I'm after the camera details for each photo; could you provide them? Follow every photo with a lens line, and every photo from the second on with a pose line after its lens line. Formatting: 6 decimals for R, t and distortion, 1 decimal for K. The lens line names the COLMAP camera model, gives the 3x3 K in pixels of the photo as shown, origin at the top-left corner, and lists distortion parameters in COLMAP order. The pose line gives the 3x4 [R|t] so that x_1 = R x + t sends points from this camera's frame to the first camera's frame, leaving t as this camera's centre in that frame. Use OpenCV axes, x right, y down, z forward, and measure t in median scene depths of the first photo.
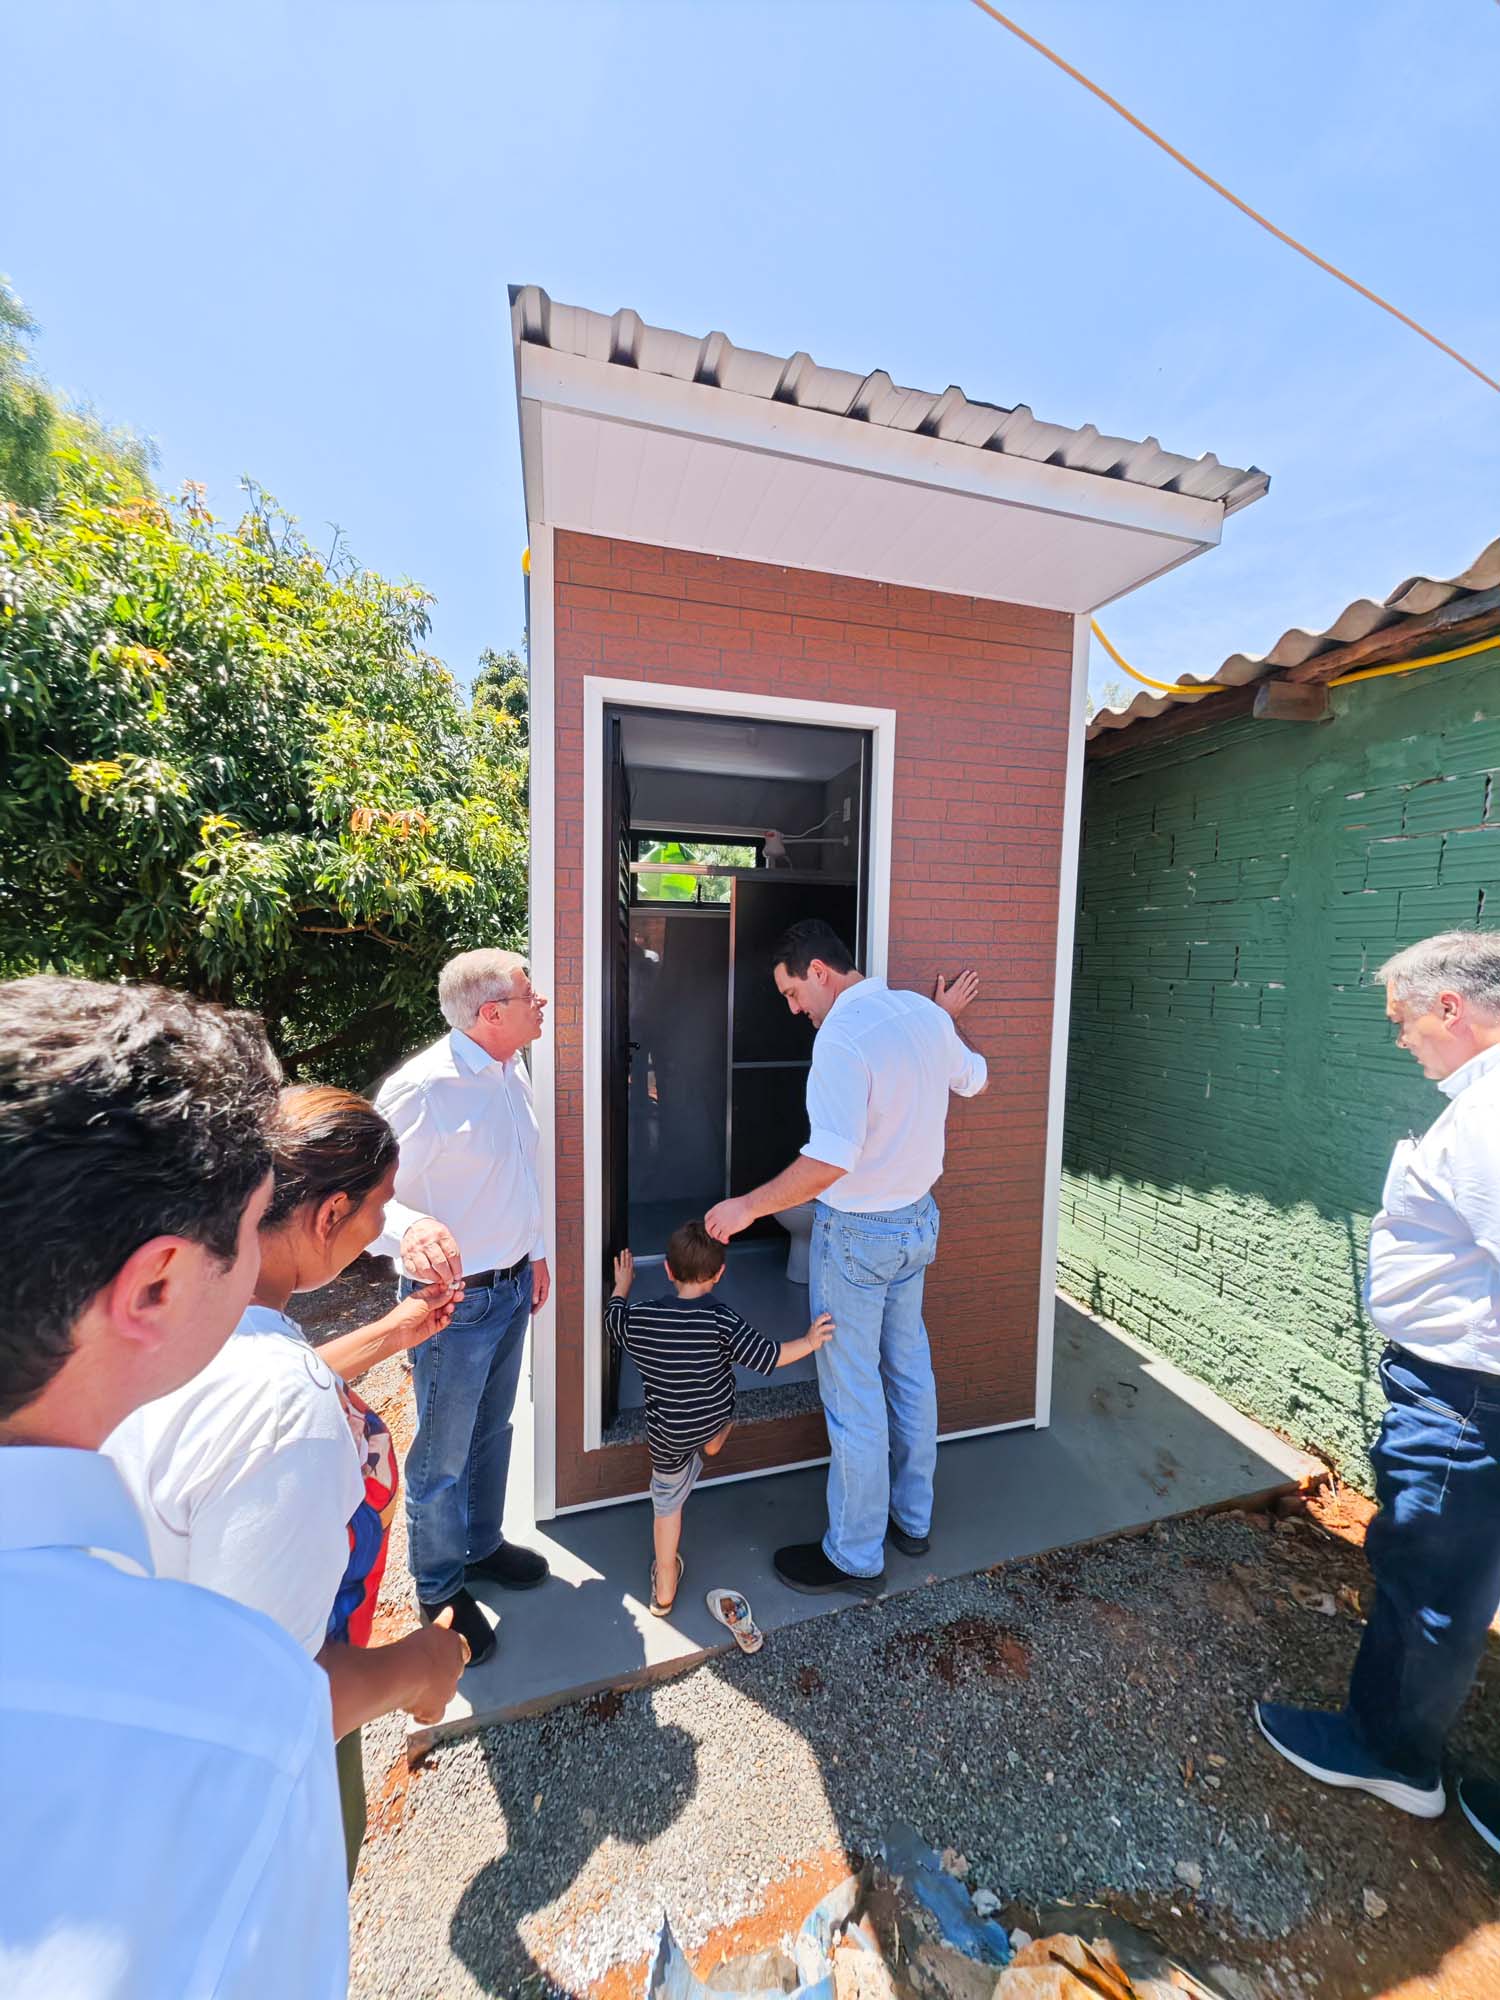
lens RADIAL K [[723.3, 0, 750.0], [0, 723.3, 1000.0], [0, 0, 1]] dist [-0.000890, 0.000088]
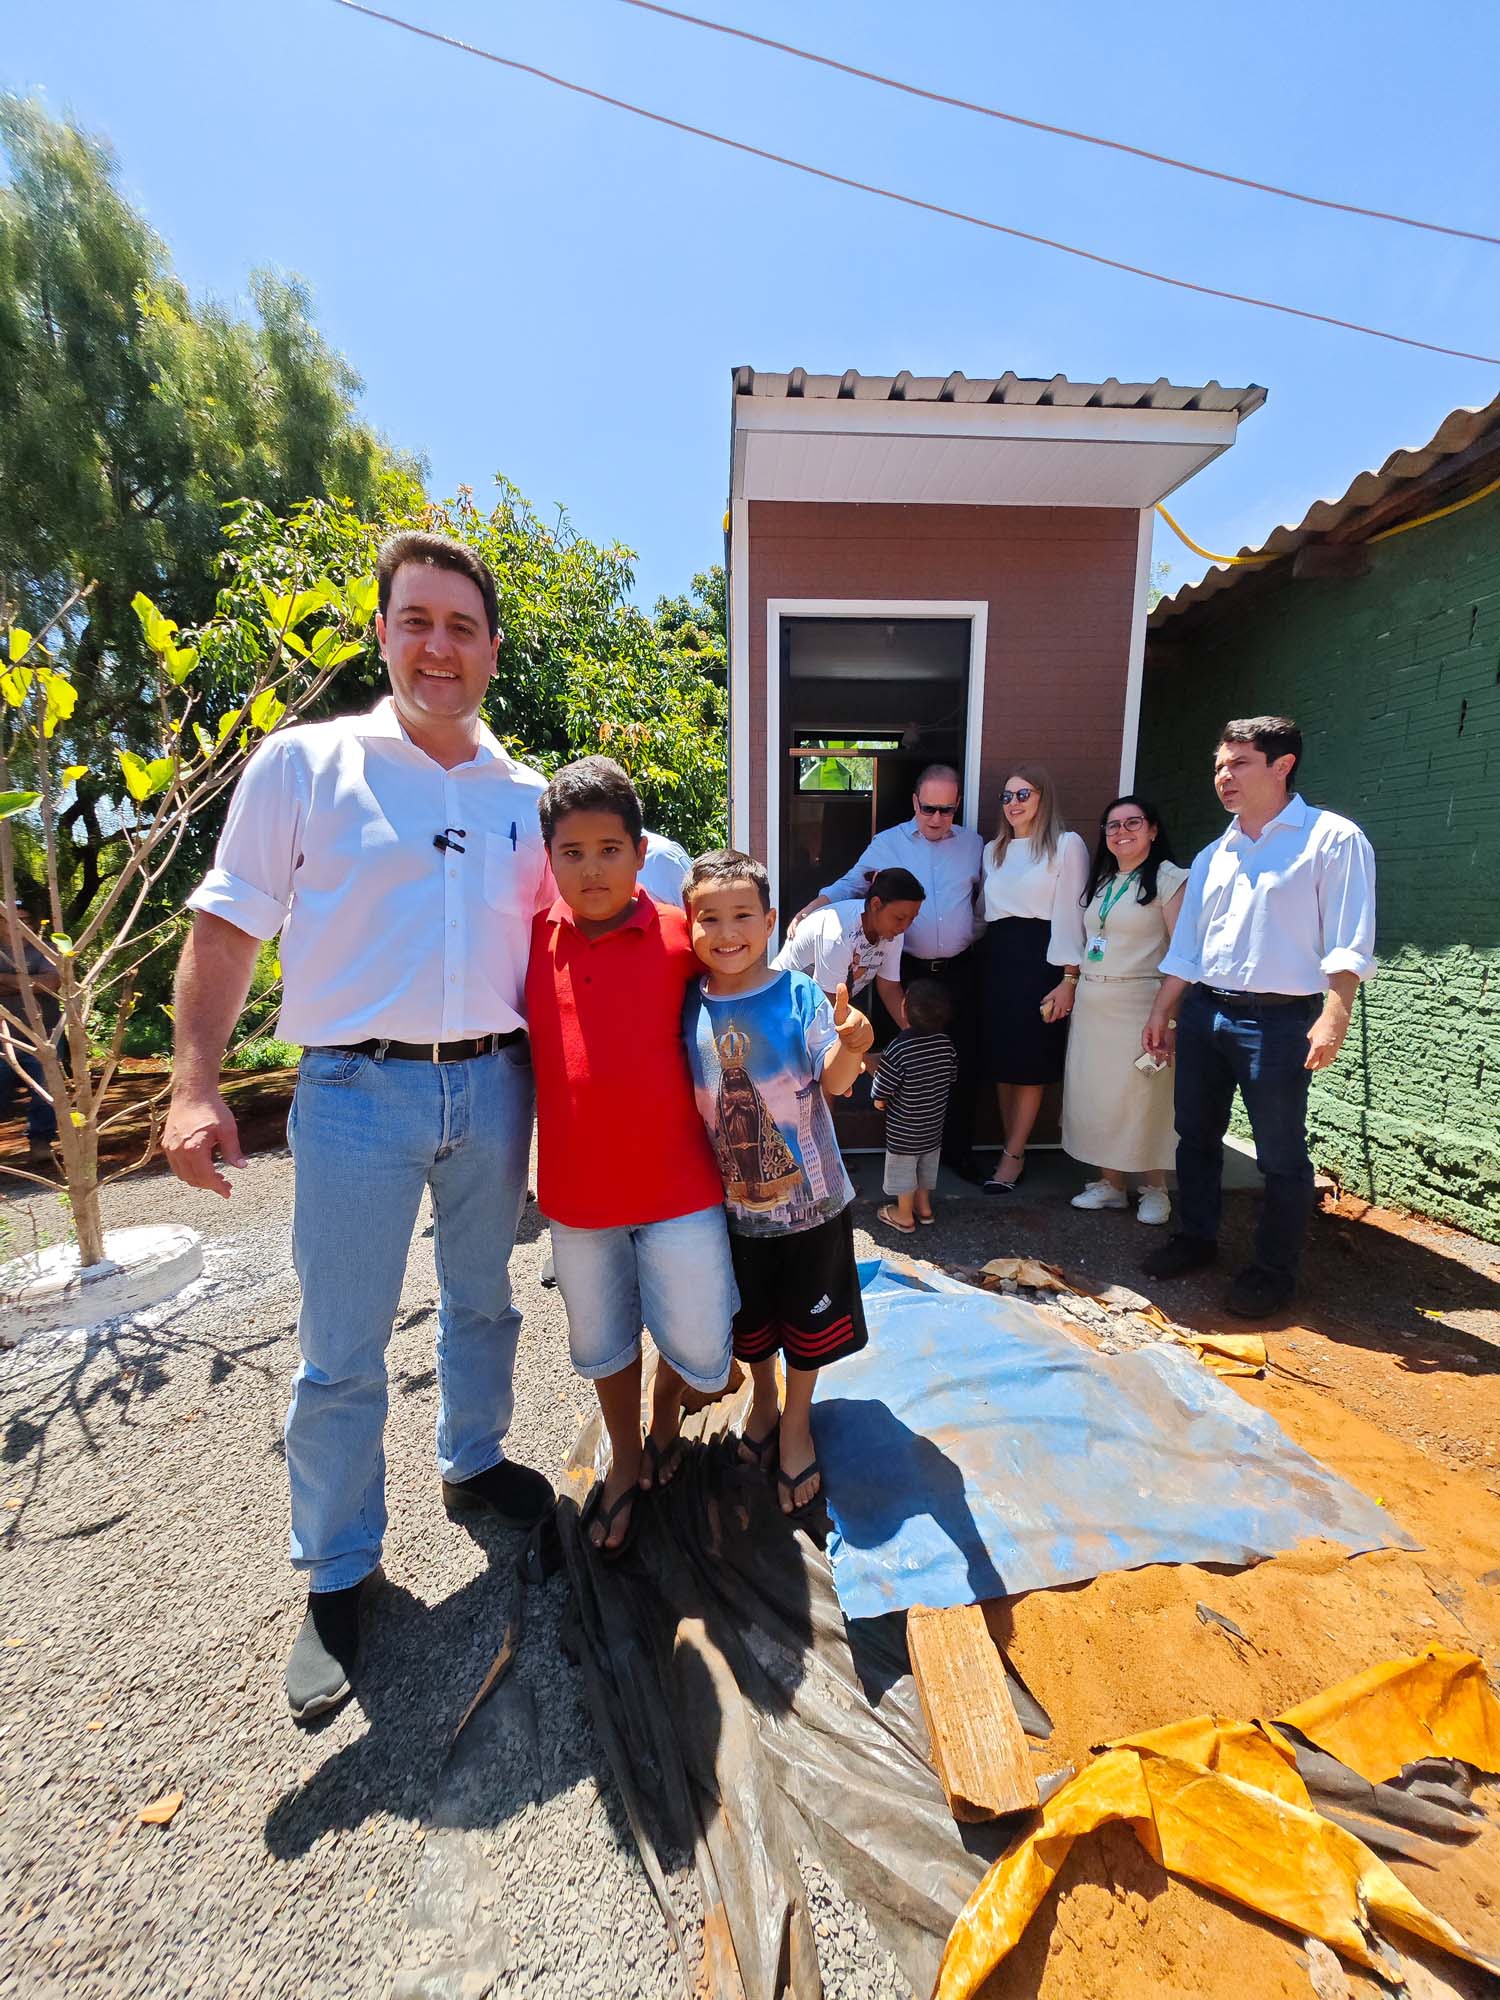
lens RADIAL K [[703.3, 0, 750.0], [0, 703.3, 1000.0], [0, 0, 1]] dist [0.006644, -0.007190]
pose [[0.976094, 0.012783, -0.216975, 0.054592], [0.006144, 0.996248, 0.086332, 0.213980], [0.217264, -0.085601, 0.972352, -0.422900]]
